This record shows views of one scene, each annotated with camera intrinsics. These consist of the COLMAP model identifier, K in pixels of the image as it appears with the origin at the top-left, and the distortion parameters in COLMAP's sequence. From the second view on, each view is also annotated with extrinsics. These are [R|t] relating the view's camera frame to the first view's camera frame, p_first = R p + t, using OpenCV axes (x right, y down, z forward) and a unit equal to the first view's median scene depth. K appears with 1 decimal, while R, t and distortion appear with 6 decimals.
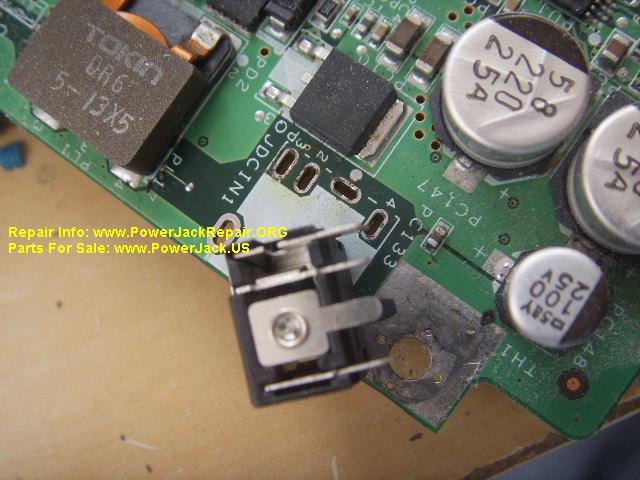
lens RADIAL K [[763.4, 0, 320.0], [0, 763.4, 240.0], [0, 0, 1]] dist [-0.172507, 0.227424]
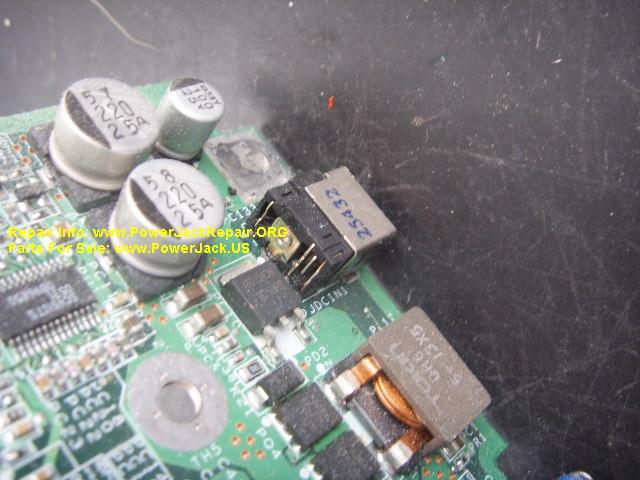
lens RADIAL K [[763.4, 0, 320.0], [0, 763.4, 240.0], [0, 0, 1]] dist [-0.172507, 0.227424]
pose [[-0.922975, -0.354789, -0.149138, 0.172194], [0.127471, -0.647454, 0.751368, -1.104441], [-0.363137, 0.674484, 0.642809, 0.041378]]
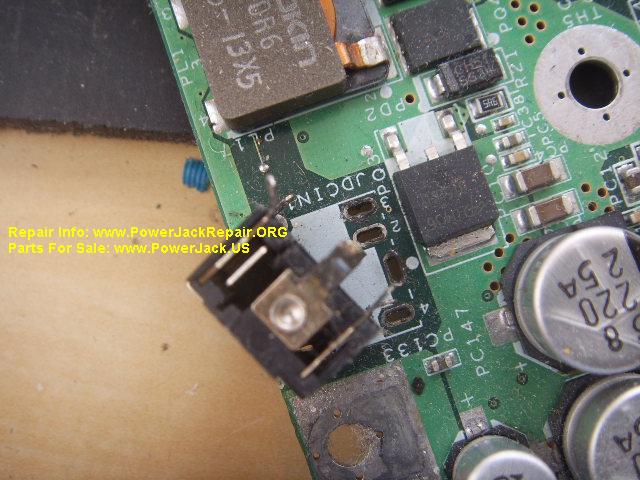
lens RADIAL K [[763.4, 0, 320.0], [0, 763.4, 240.0], [0, 0, 1]] dist [-0.172507, 0.227424]
pose [[0.810199, 0.578753, 0.092854, -0.158160], [-0.584285, 0.810058, 0.049154, -0.088457], [-0.046770, -0.094078, 0.994466, 0.034325]]
